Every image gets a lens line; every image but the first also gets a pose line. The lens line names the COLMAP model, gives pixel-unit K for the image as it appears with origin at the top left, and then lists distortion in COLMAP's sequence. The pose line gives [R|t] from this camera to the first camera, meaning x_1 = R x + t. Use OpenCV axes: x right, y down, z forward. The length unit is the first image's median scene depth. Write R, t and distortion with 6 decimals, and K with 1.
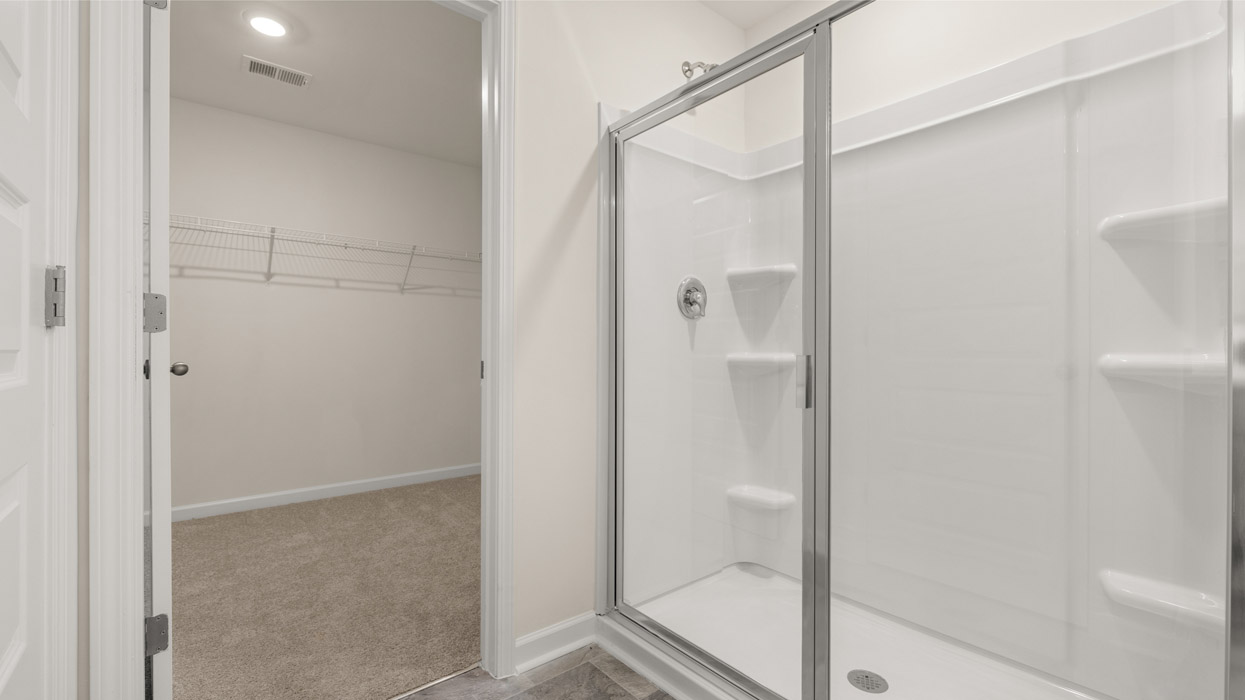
lens RADIAL K [[518.4, 0, 618.9], [0, 518.4, 350.6], [0, 0, 1]] dist [-0.005843, 0.000453]
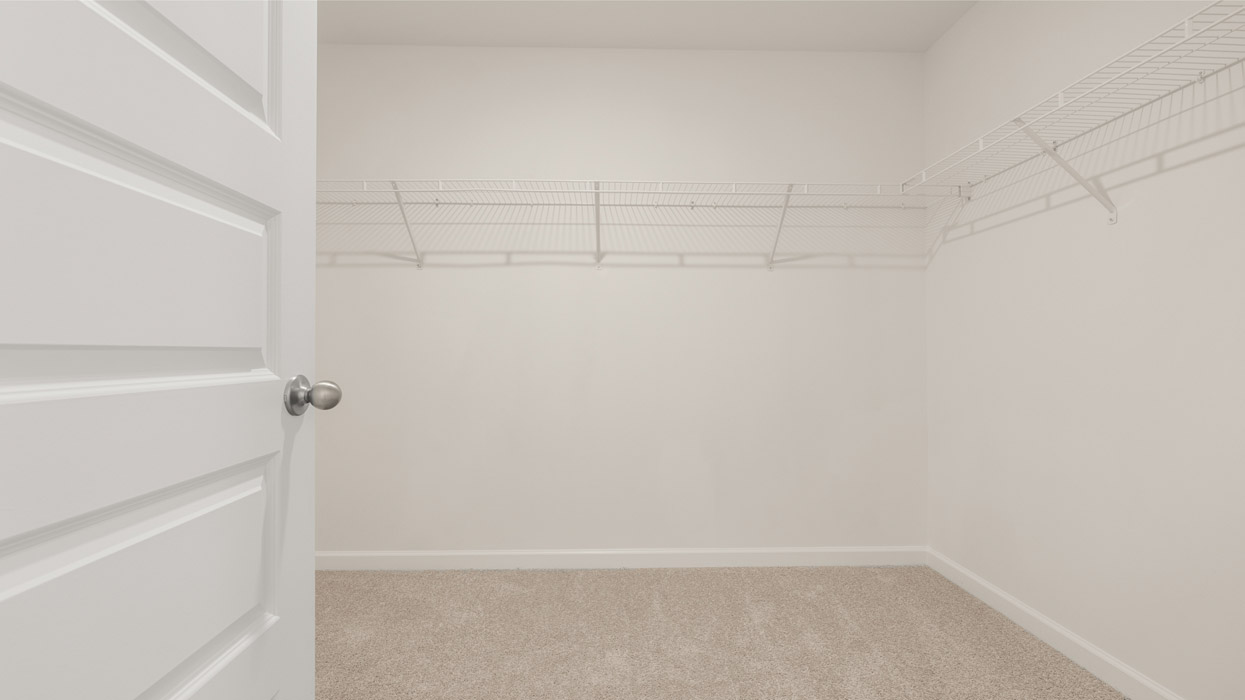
lens RADIAL K [[518.4, 0, 620.8], [0, 518.4, 352.9], [0, 0, 1]] dist [-0.005843, 0.000453]
pose [[0.786716, -0.003189, -0.617307, -0.190210], [-0.000470, 0.999983, -0.005764, -0.000413], [0.617315, 0.004824, 0.786702, 0.428912]]
